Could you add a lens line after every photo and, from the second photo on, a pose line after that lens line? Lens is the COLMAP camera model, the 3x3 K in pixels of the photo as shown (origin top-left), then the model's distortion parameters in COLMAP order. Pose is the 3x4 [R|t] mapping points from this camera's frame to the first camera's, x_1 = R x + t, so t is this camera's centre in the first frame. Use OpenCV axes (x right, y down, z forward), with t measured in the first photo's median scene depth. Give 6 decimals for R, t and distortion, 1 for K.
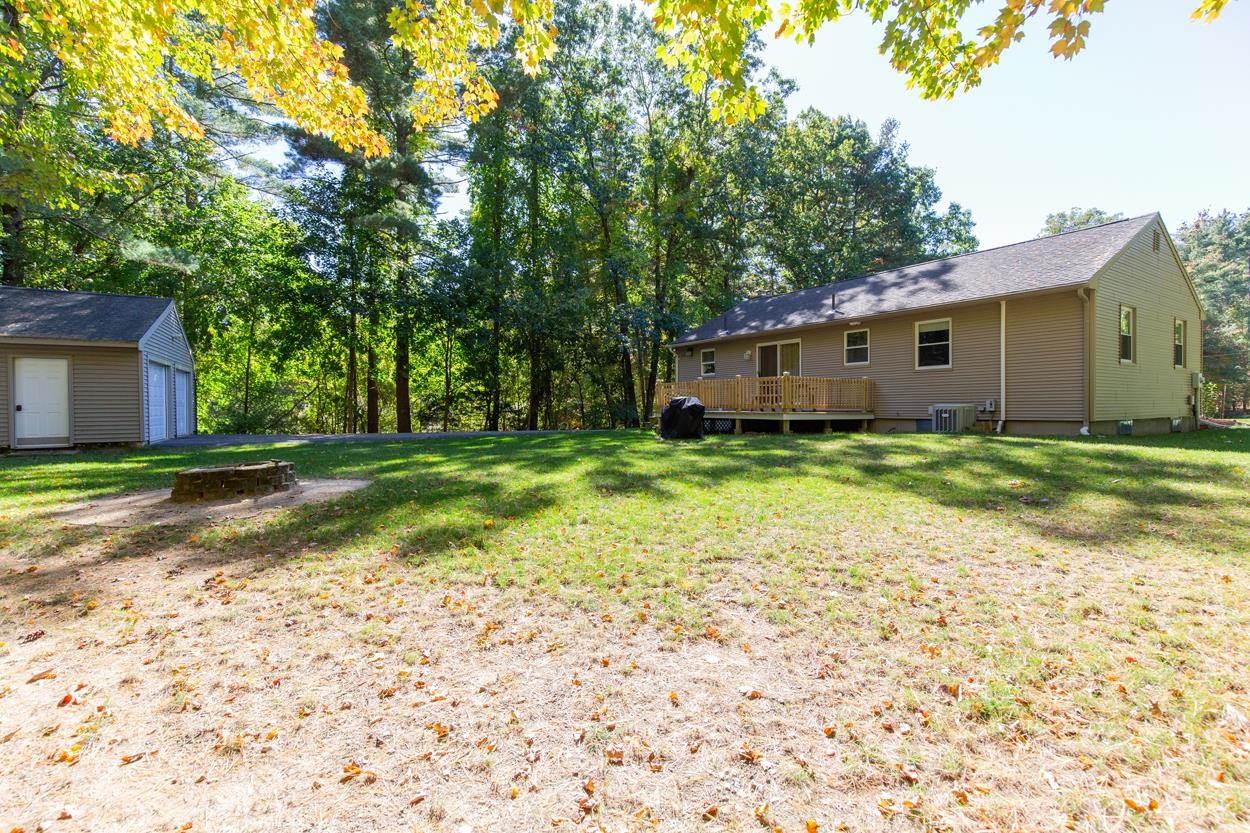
lens RADIAL K [[586.1, 0, 621.0], [0, 586.1, 417.8], [0, 0, 1]] dist [0.002904, -0.000138]
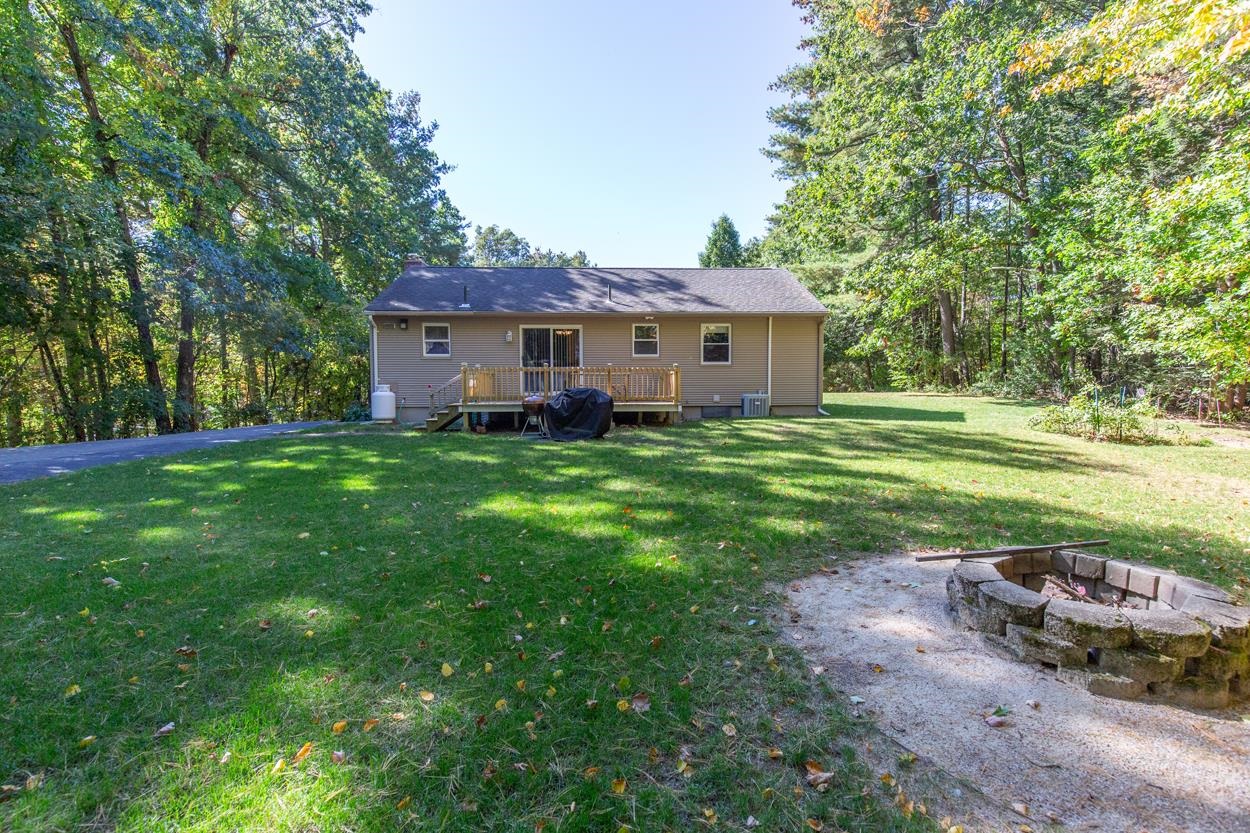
lens RADIAL K [[586.1, 0, 631.6], [0, 586.1, 412.7], [0, 0, 1]] dist [0.002904, -0.000138]
pose [[0.482440, -0.041723, 0.874935, -0.535770], [0.017417, 0.999124, 0.038042, -0.028990], [-0.875756, -0.003115, 0.482744, 0.500371]]
